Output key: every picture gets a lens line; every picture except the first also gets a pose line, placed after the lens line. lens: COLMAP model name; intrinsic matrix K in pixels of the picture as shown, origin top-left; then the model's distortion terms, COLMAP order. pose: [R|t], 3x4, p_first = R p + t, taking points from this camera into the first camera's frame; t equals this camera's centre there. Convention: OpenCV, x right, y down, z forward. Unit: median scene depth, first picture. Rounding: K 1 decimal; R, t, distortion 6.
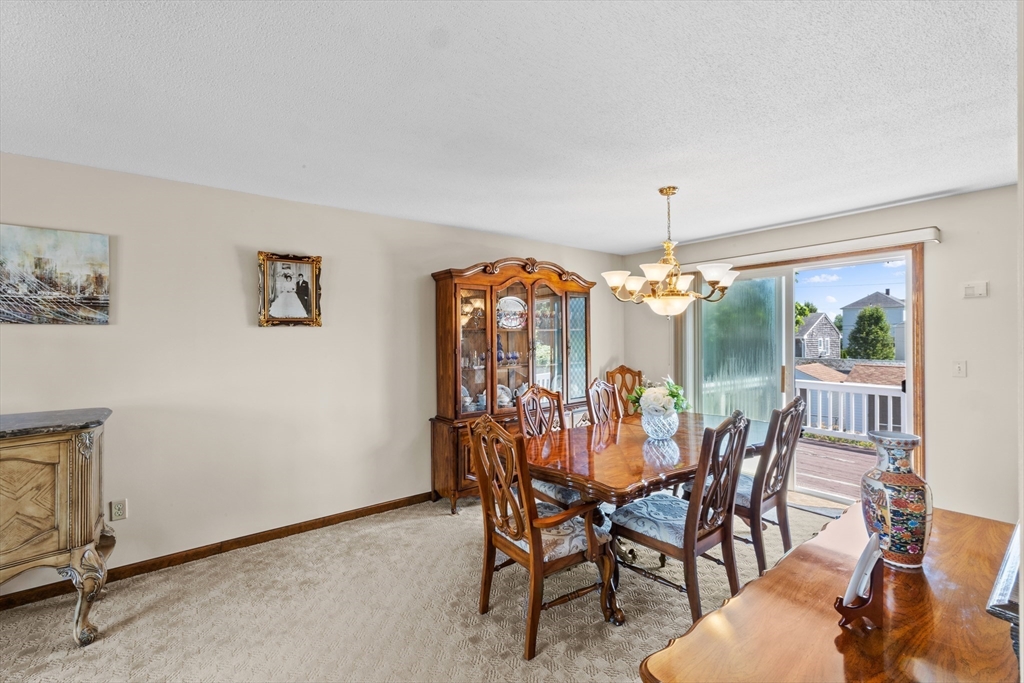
lens RADIAL K [[436.8, 0, 515.6], [0, 436.8, 335.1], [0, 0, 1]] dist [-0.001759, 0.000632]
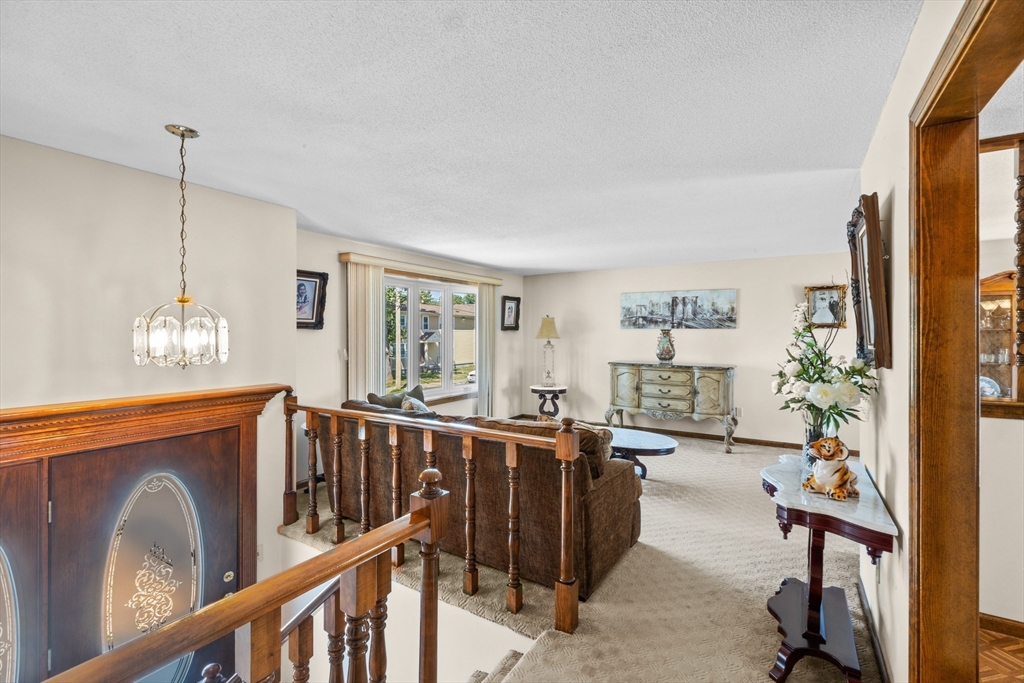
lens RADIAL K [[436.8, 0, 508.8], [0, 436.8, 333.8], [0, 0, 1]] dist [-0.001759, 0.000632]
pose [[0.327230, 0.007247, -0.944917, 0.814597], [0.000138, 0.999970, 0.007717, -0.014836], [0.944945, -0.002656, 0.327219, -0.847526]]
